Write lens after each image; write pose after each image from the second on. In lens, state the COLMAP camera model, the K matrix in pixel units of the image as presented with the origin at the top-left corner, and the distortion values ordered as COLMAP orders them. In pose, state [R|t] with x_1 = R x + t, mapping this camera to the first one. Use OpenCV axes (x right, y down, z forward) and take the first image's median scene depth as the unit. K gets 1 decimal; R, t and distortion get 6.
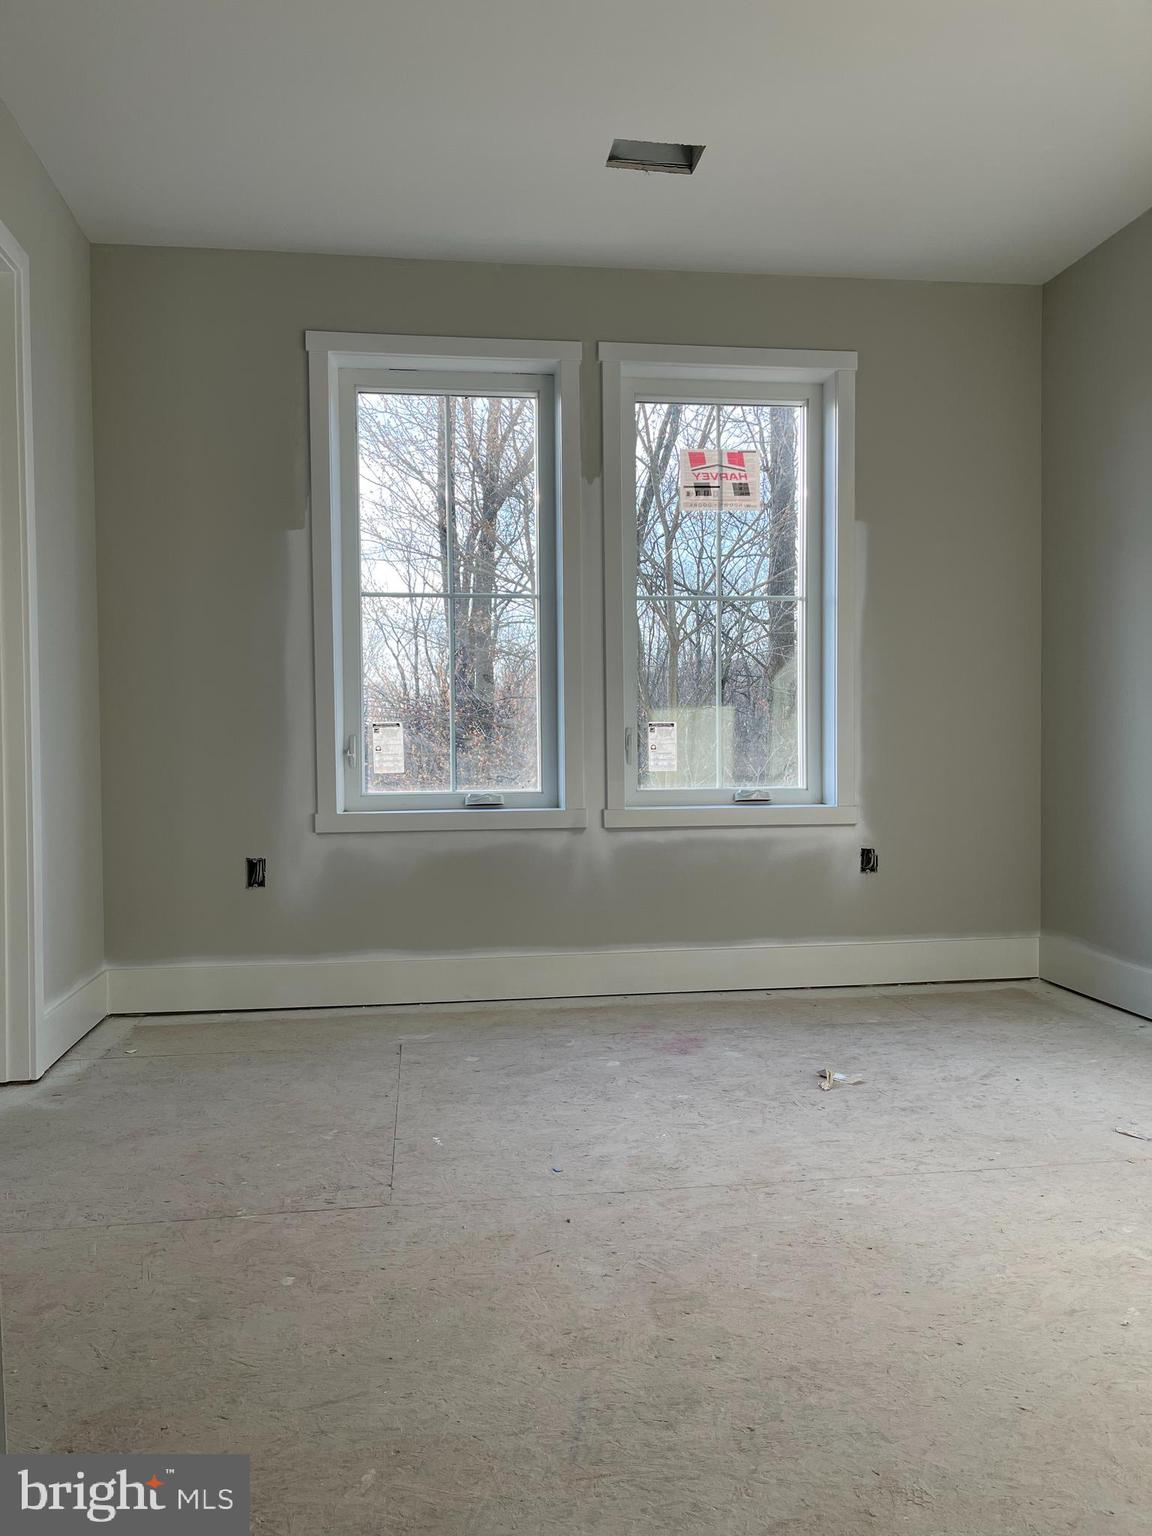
lens RADIAL K [[1145.2, 0, 578.6], [0, 1145.2, 772.9], [0, 0, 1]] dist [0.031447, -0.003055]
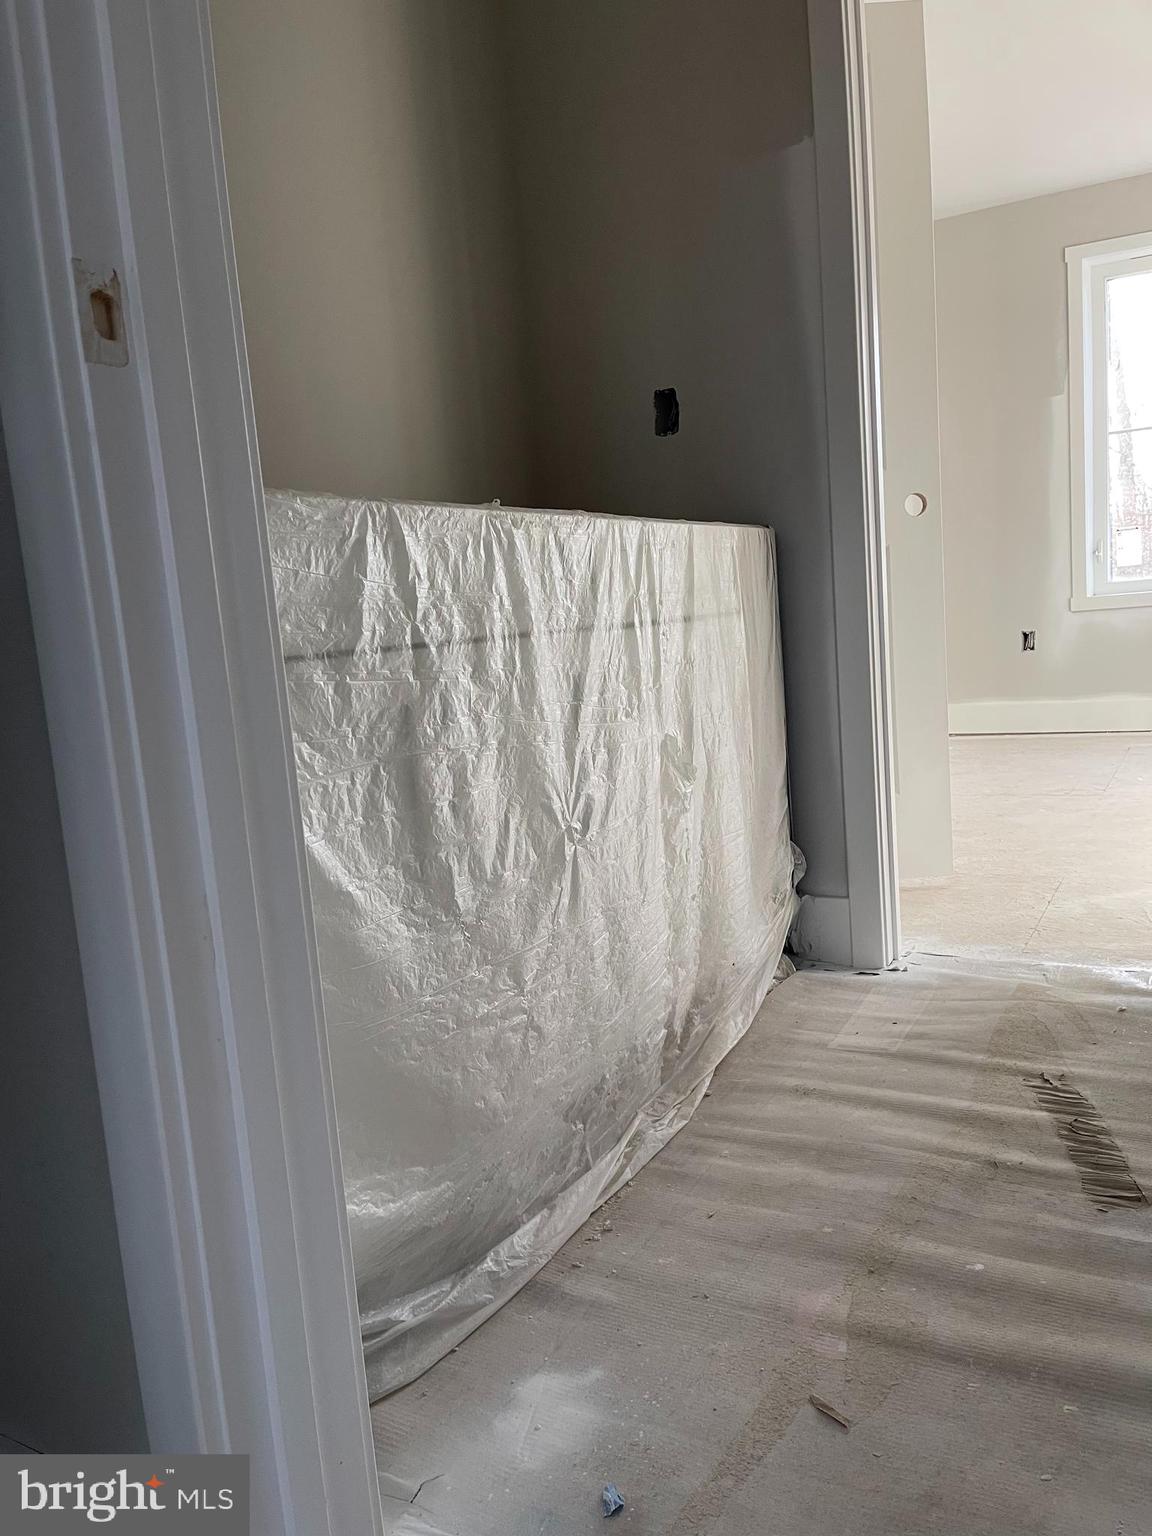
lens RADIAL K [[1145.2, 0, 579.1], [0, 1145.2, 770.2], [0, 0, 1]] dist [0.031447, -0.003055]
pose [[0.803563, 0.036109, -0.594123, 0.139126], [0.067079, 0.986306, 0.150671, -0.010467], [0.591427, -0.160927, 0.790137, -0.534170]]
